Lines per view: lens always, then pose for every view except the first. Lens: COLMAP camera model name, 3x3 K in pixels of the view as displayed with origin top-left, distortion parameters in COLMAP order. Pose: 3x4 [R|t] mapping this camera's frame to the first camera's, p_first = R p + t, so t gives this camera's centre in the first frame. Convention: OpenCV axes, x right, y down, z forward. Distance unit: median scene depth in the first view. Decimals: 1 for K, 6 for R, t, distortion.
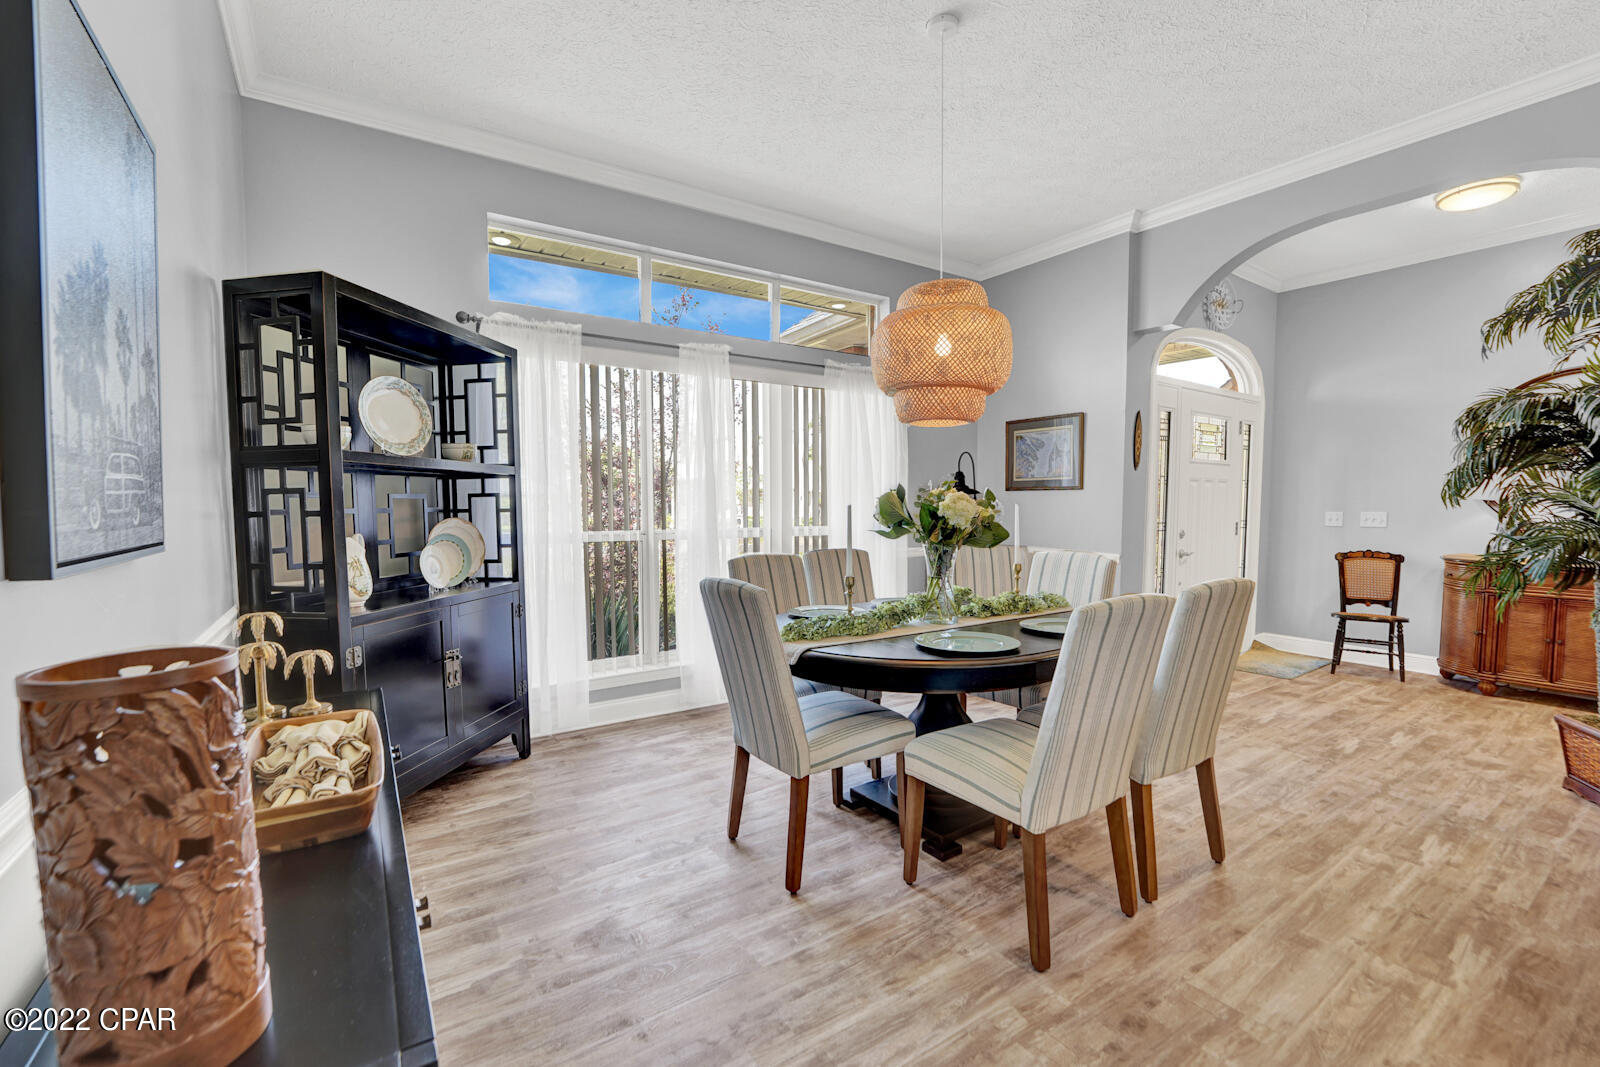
lens RADIAL K [[678.2, 0, 790.4], [0, 678.2, 545.6], [0, 0, 1]] dist [-0.030623, 0.005190]
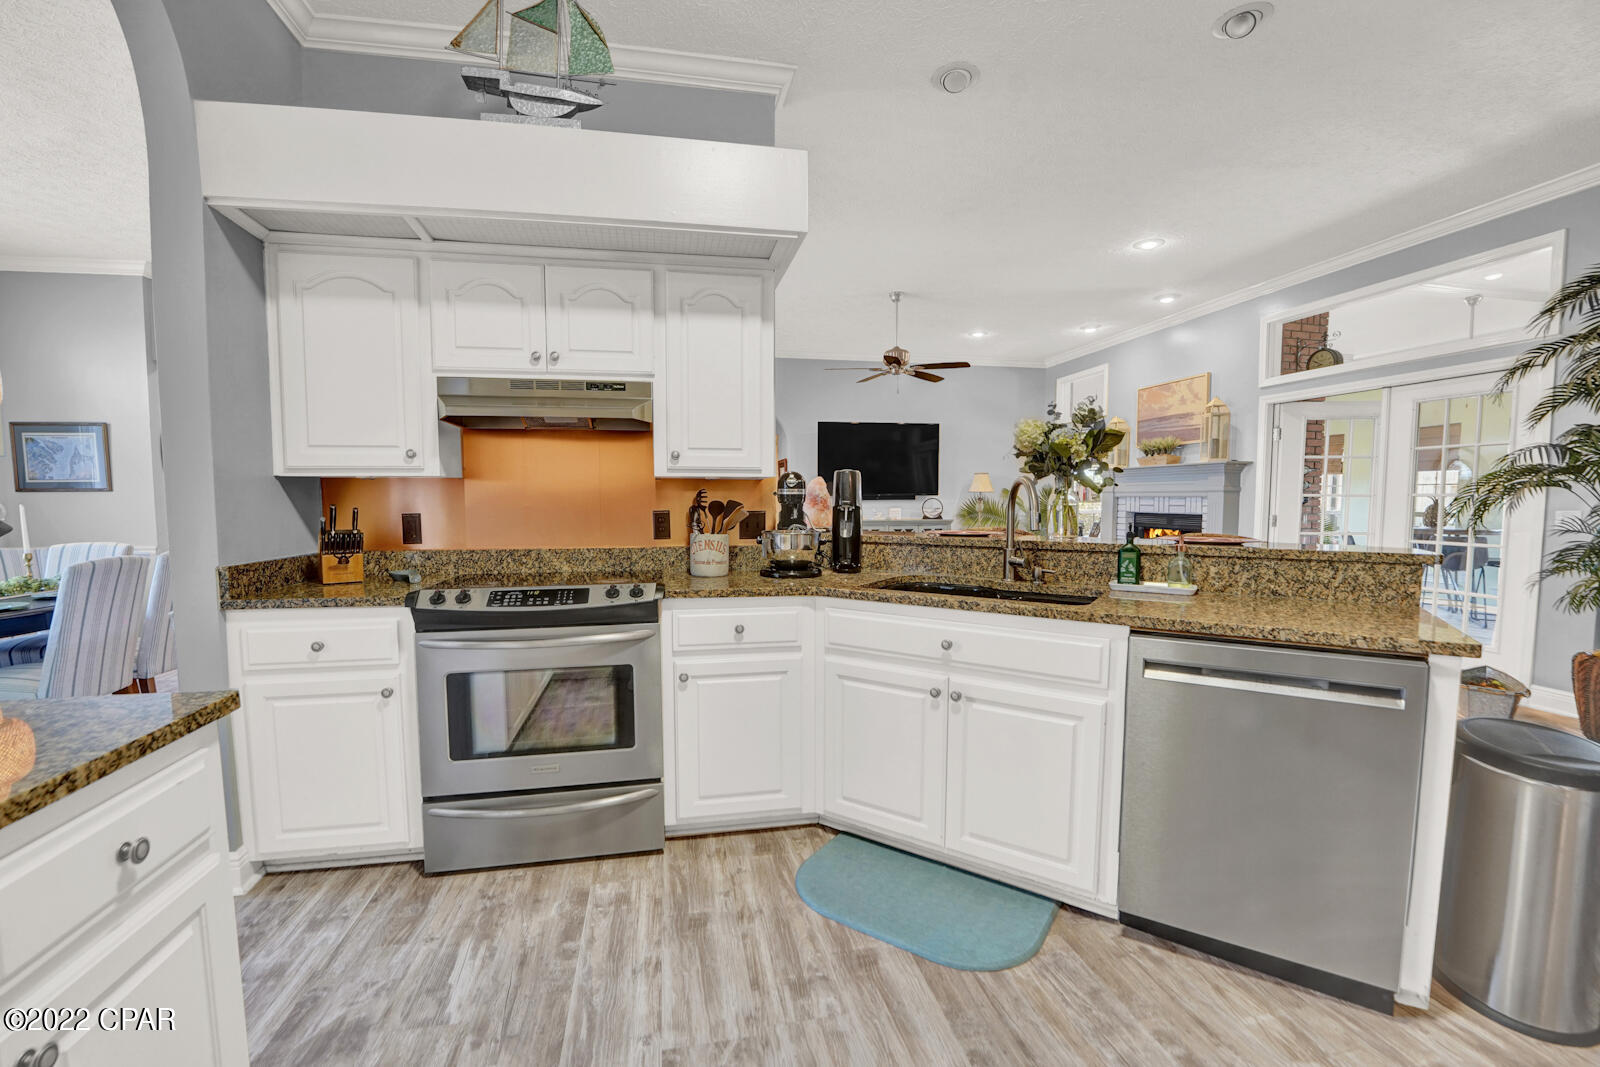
lens RADIAL K [[660.6, 0, 789.9], [0, 660.6, 544.6], [0, 0, 1]] dist [-0.032256, 0.004222]
pose [[0.383698, -0.063684, 0.921260, -0.215878], [0.062257, 0.997133, 0.042999, 0.052769], [-0.921358, 0.040856, 0.386563, -0.799628]]
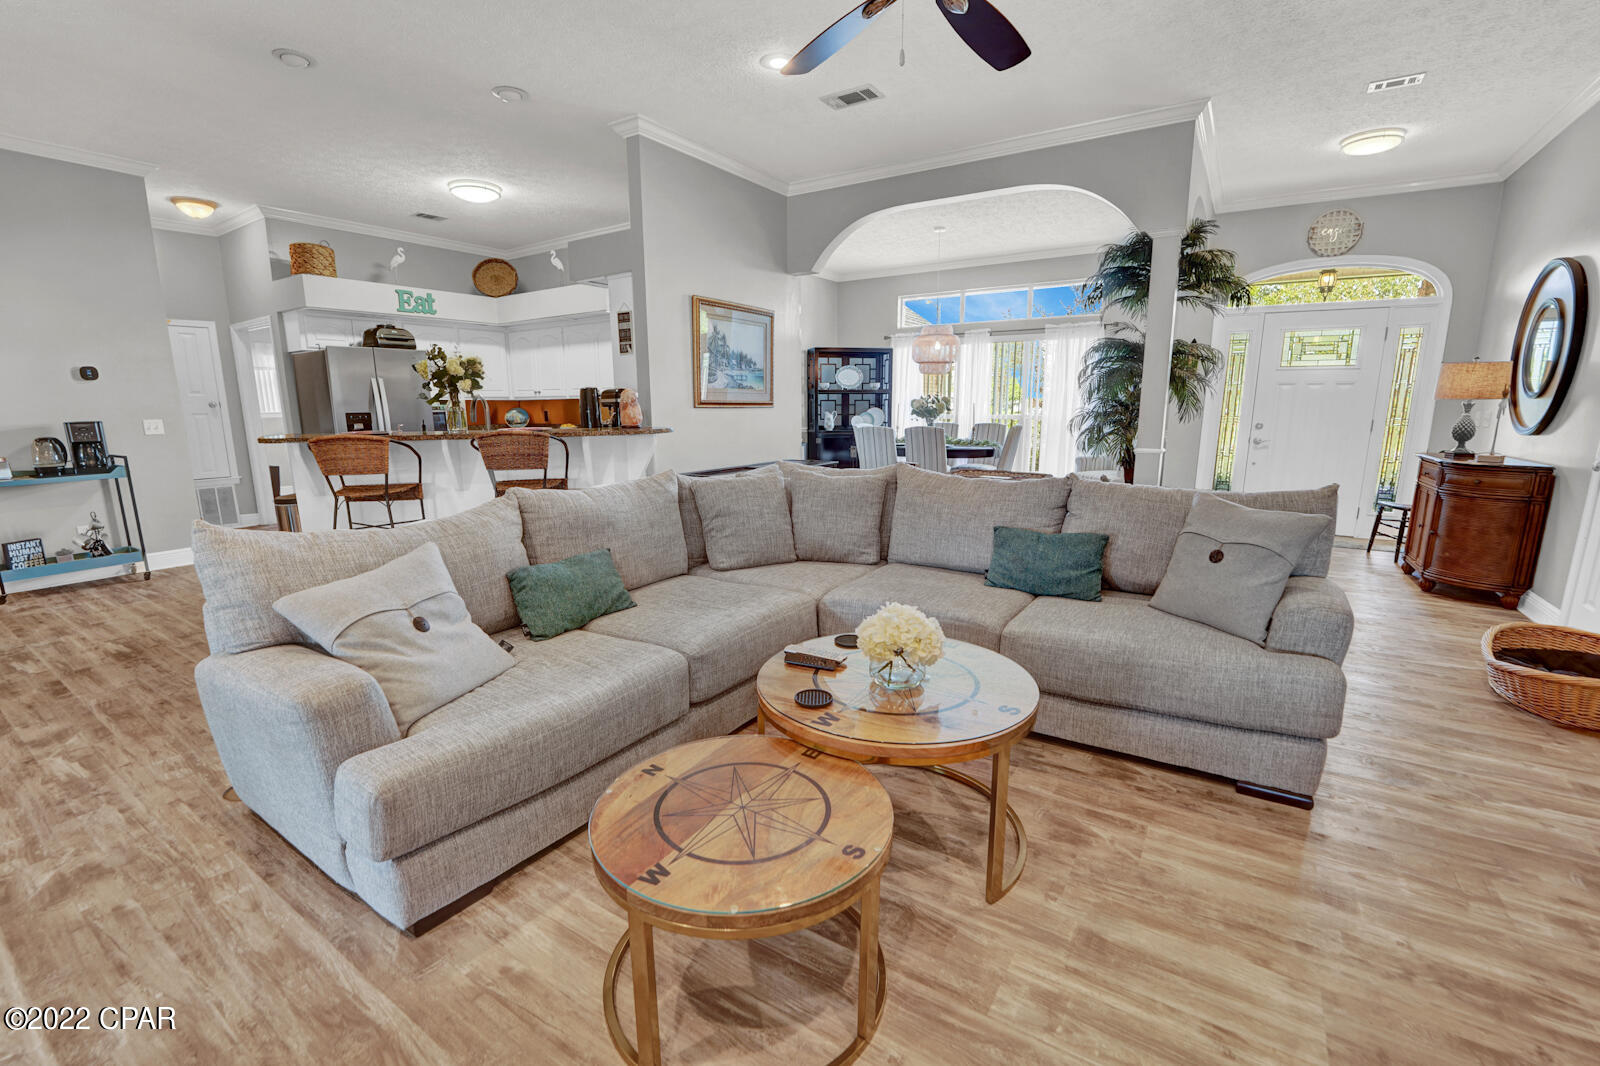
lens RADIAL K [[681.5, 0, 787.7], [0, 681.5, 543.0], [0, 0, 1]] dist [-0.025347, 0.000373]
pose [[0.383278, 0.184068, -0.905106, 2.714729], [-0.052254, 0.982693, 0.177719, 0.043465], [0.922154, -0.020821, 0.386263, -0.695288]]
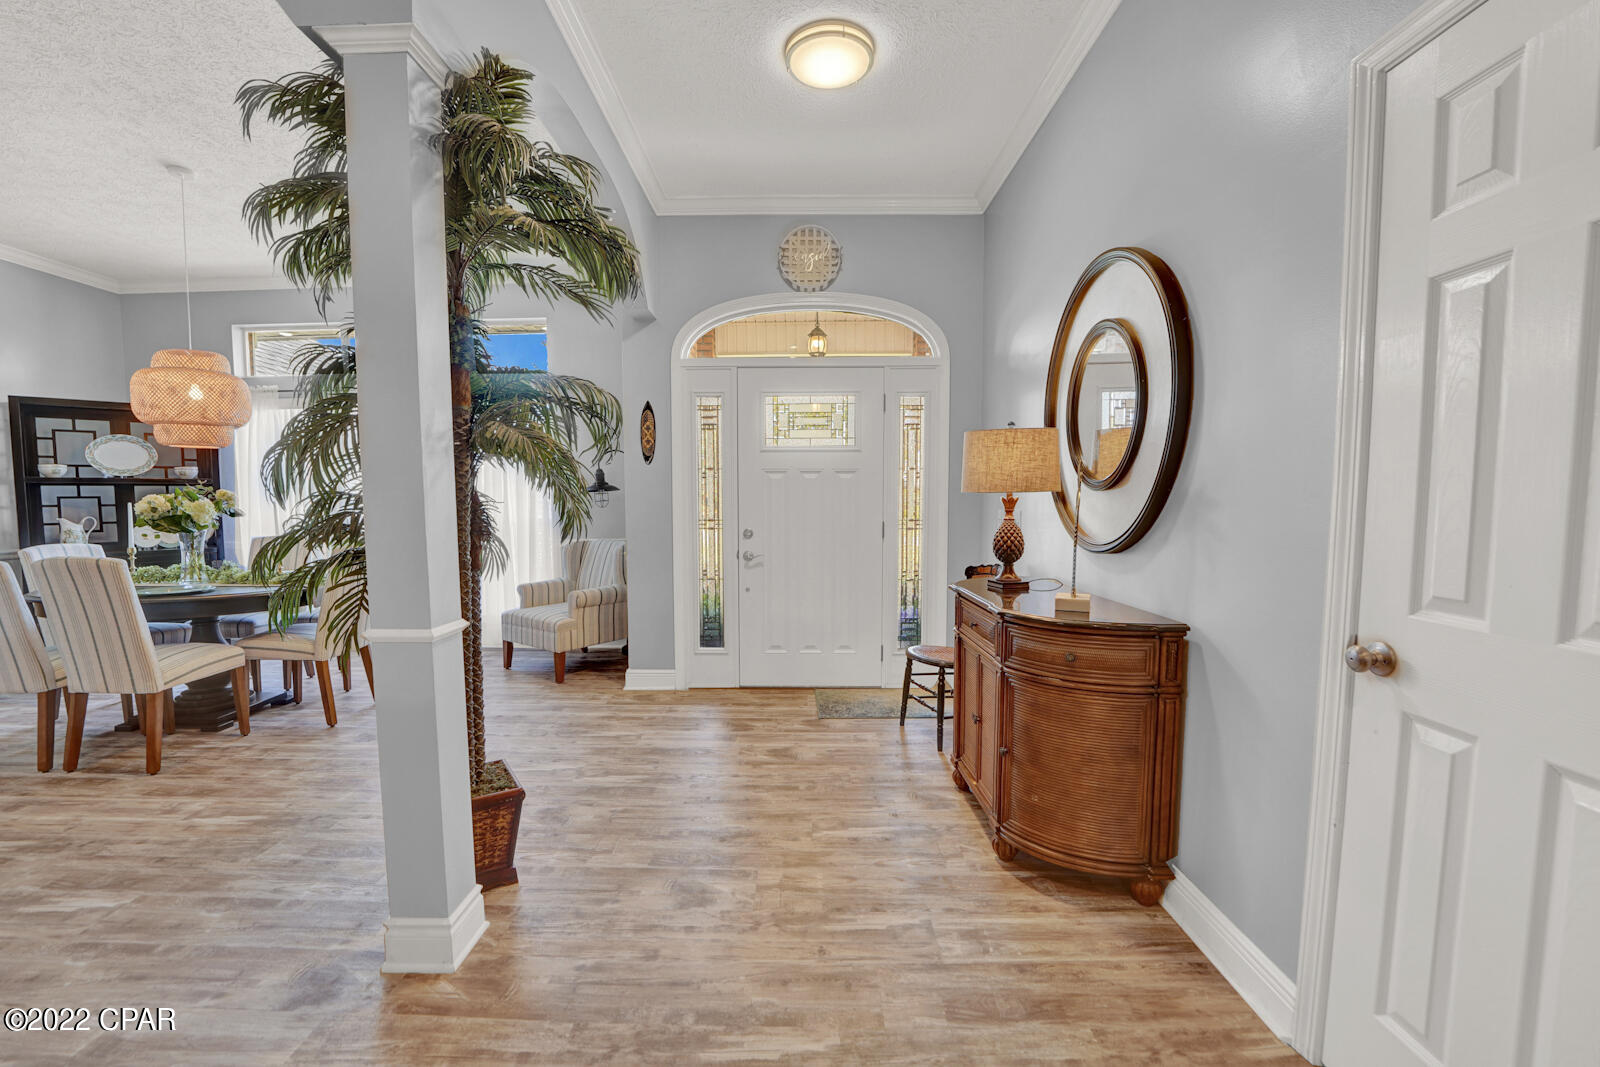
lens RADIAL K [[667.3, 0, 788.9], [0, 667.3, 544.5], [0, 0, 1]] dist [-0.033727, 0.005080]
pose [[0.824045, 0.038413, -0.565221, 2.069603], [-0.031610, 0.999262, 0.021826, -0.041406], [0.565642, -0.000120, 0.824651, 0.568996]]
